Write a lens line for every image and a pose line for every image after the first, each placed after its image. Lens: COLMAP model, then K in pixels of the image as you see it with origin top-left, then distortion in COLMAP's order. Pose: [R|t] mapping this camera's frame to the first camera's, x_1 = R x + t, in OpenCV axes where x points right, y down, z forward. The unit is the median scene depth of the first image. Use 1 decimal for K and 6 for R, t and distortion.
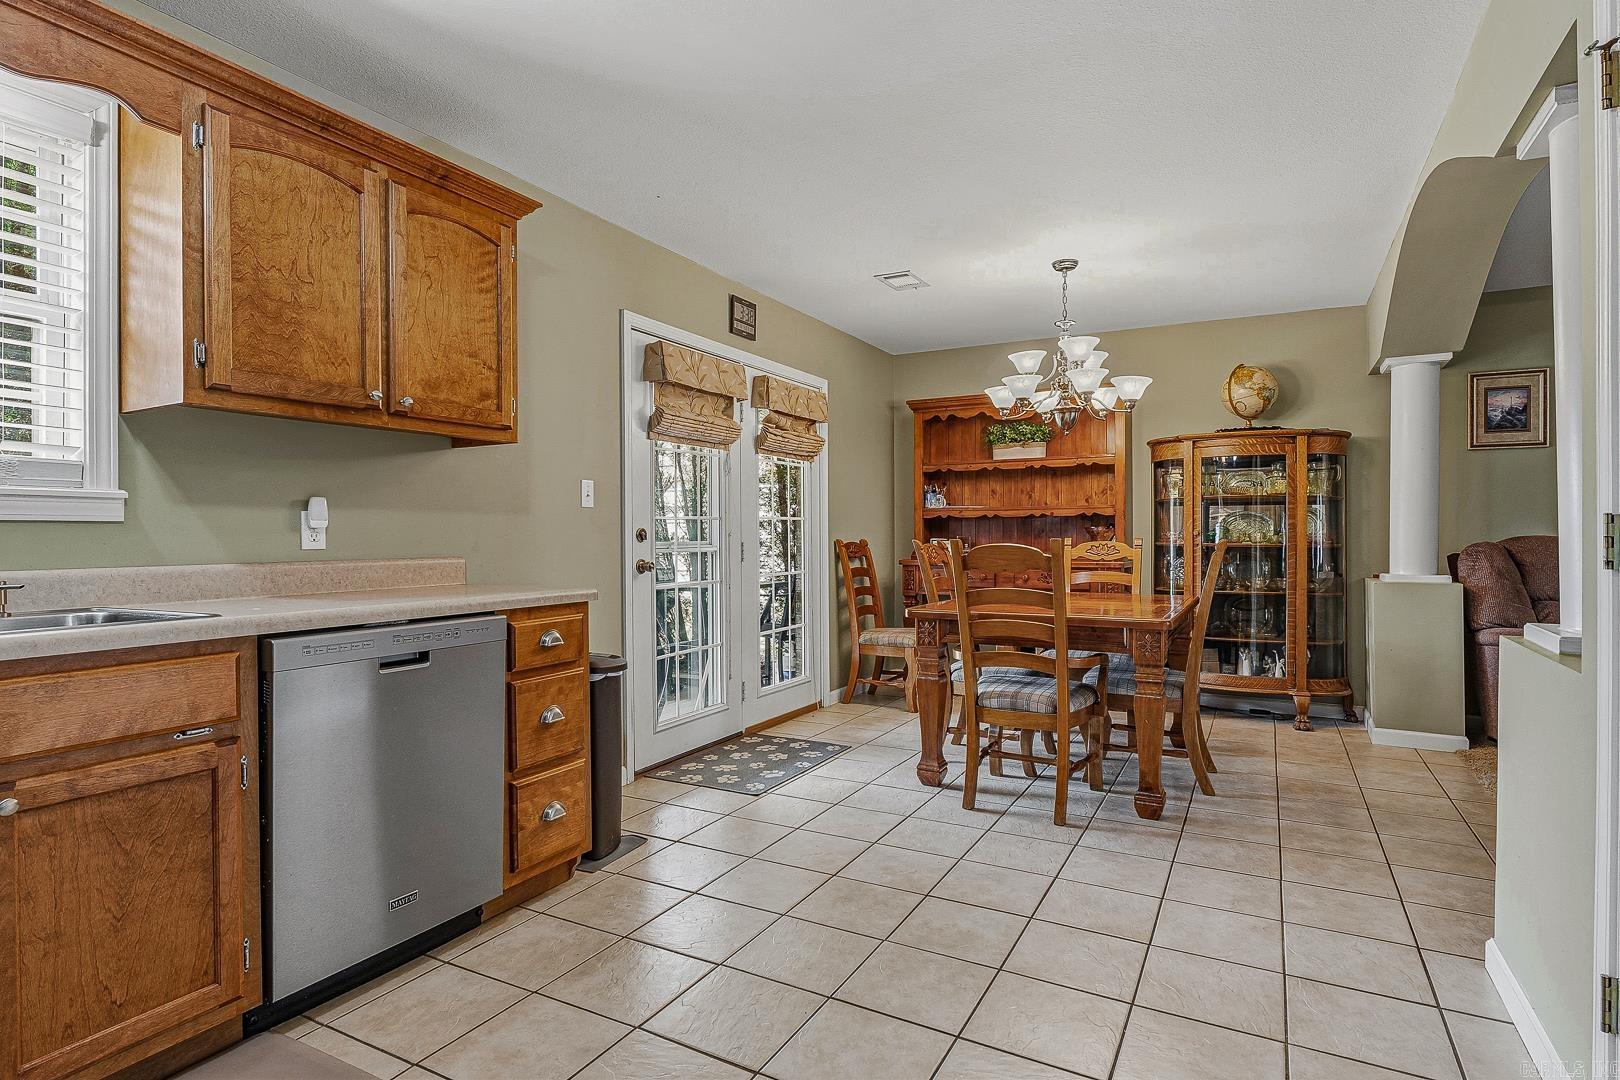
lens RADIAL K [[817.7, 0, 811.7], [0, 817.7, 532.3], [0, 0, 1]] dist [-0.002367, -0.000232]
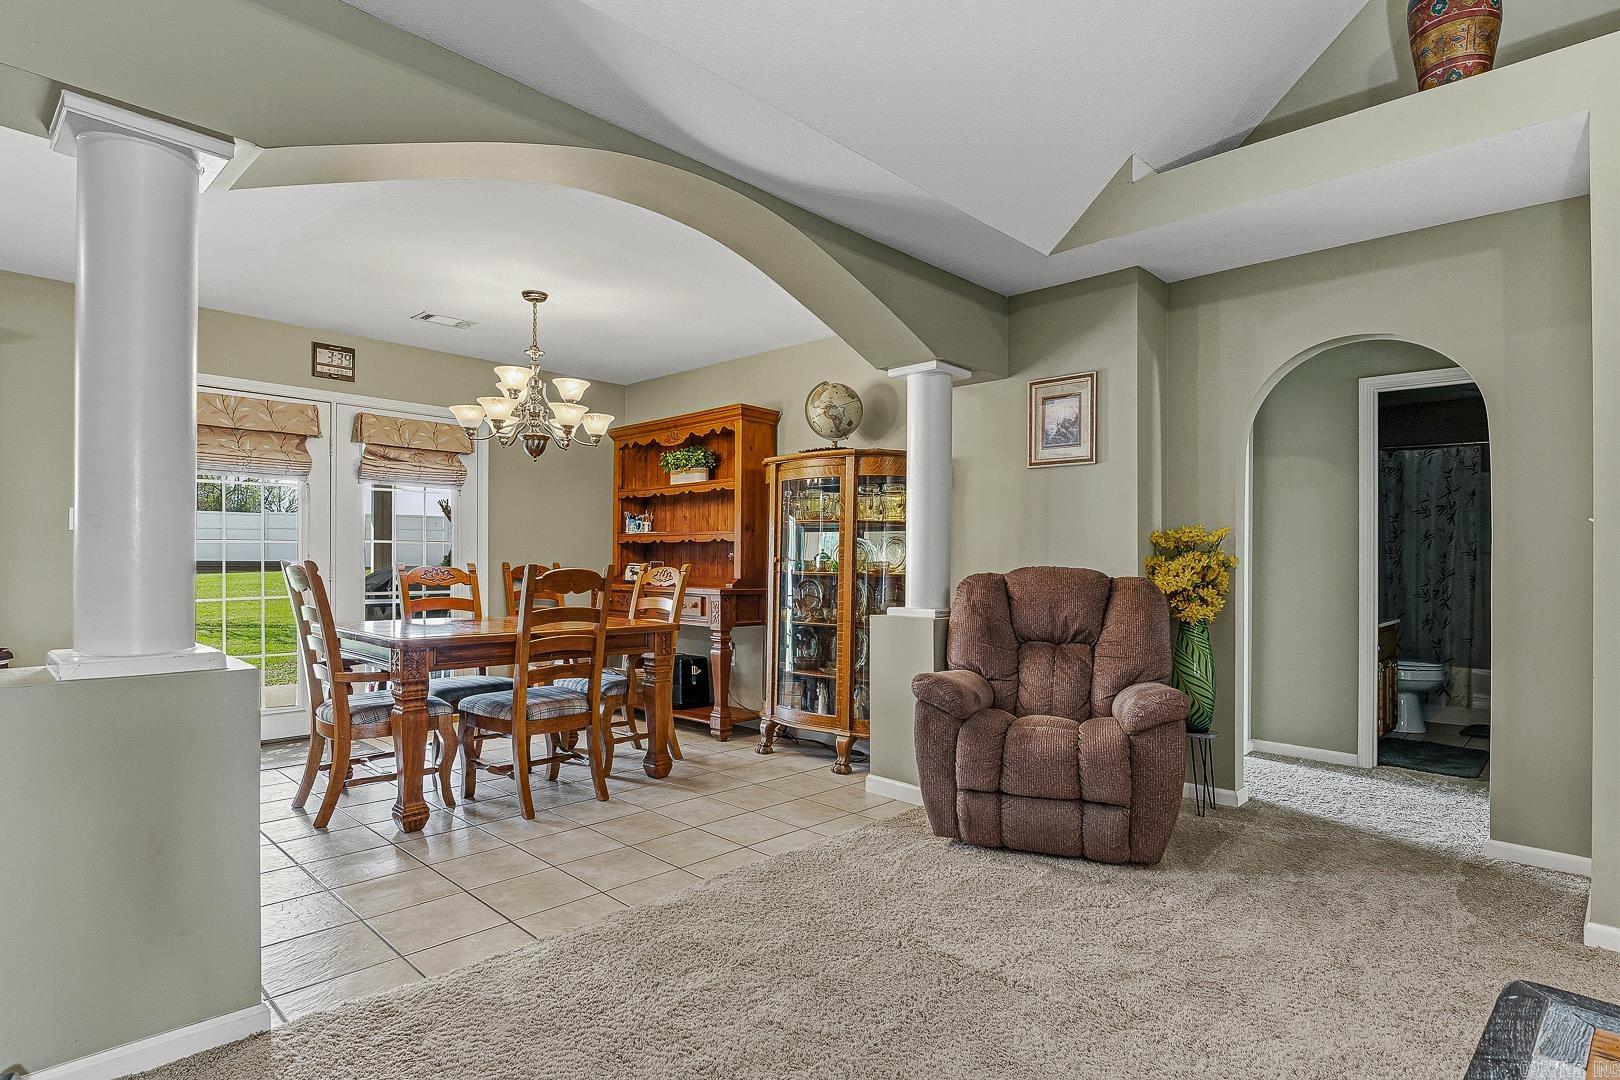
lens RADIAL K [[852.3, 0, 806.0], [0, 852.3, 523.0], [0, 0, 1]] dist [-0.007931, -0.000888]
pose [[0.966721, -0.000426, -0.255834, 0.811713], [-0.011645, 0.998889, -0.045666, 0.003175], [0.255569, 0.047125, 0.965641, 0.052565]]
